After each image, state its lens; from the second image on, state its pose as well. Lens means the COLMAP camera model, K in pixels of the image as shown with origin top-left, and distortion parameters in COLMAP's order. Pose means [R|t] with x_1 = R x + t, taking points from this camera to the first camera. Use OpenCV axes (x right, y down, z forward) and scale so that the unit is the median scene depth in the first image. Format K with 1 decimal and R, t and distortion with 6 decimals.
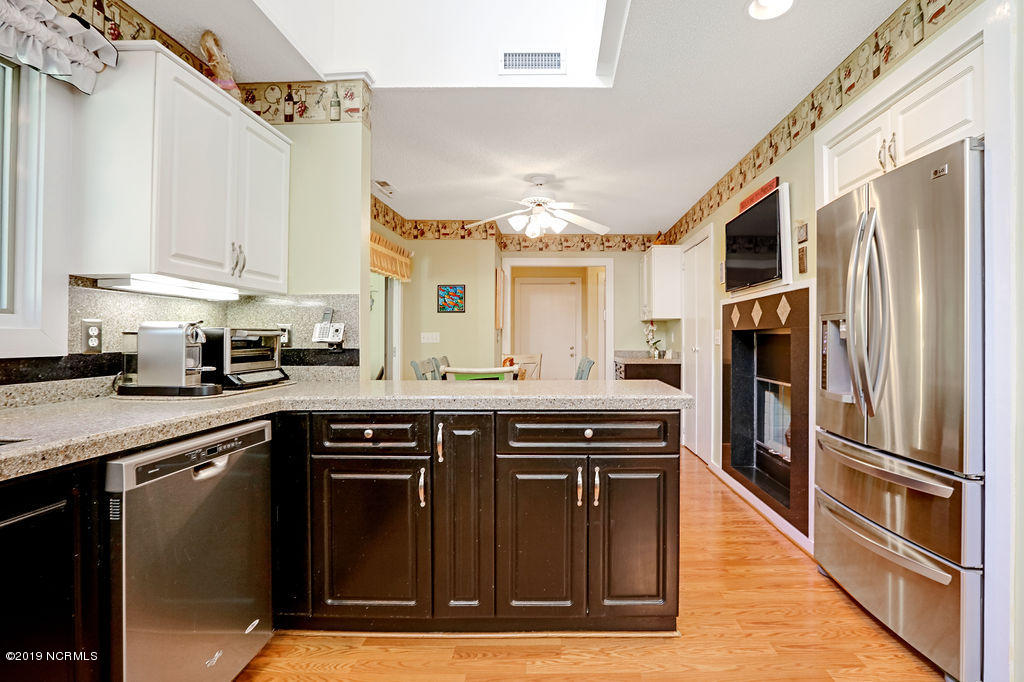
lens RADIAL K [[496.4, 0, 512.8], [0, 496.4, 333.5], [0, 0, 1]] dist [-0.031191, 0.001308]
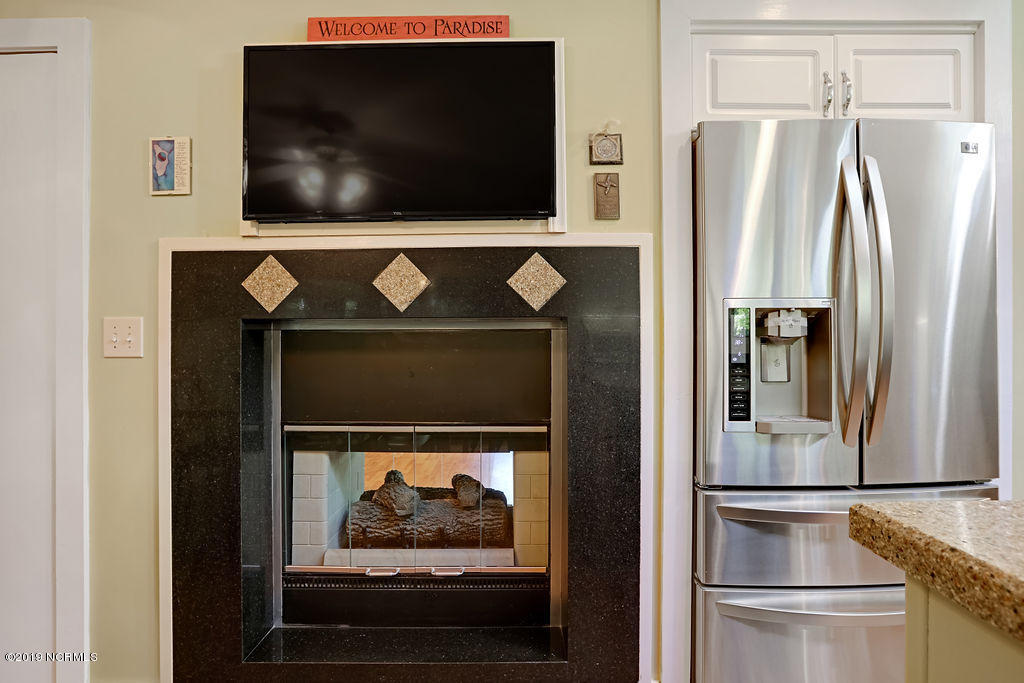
lens RADIAL K [[496.4, 0, 511.9], [0, 496.4, 335.4], [0, 0, 1]] dist [-0.031191, 0.001308]
pose [[-0.092697, -0.001966, 0.995692, 0.020174], [-0.005489, 0.999984, 0.001464, 0.003587], [-0.995679, -0.005330, -0.092707, 0.506453]]
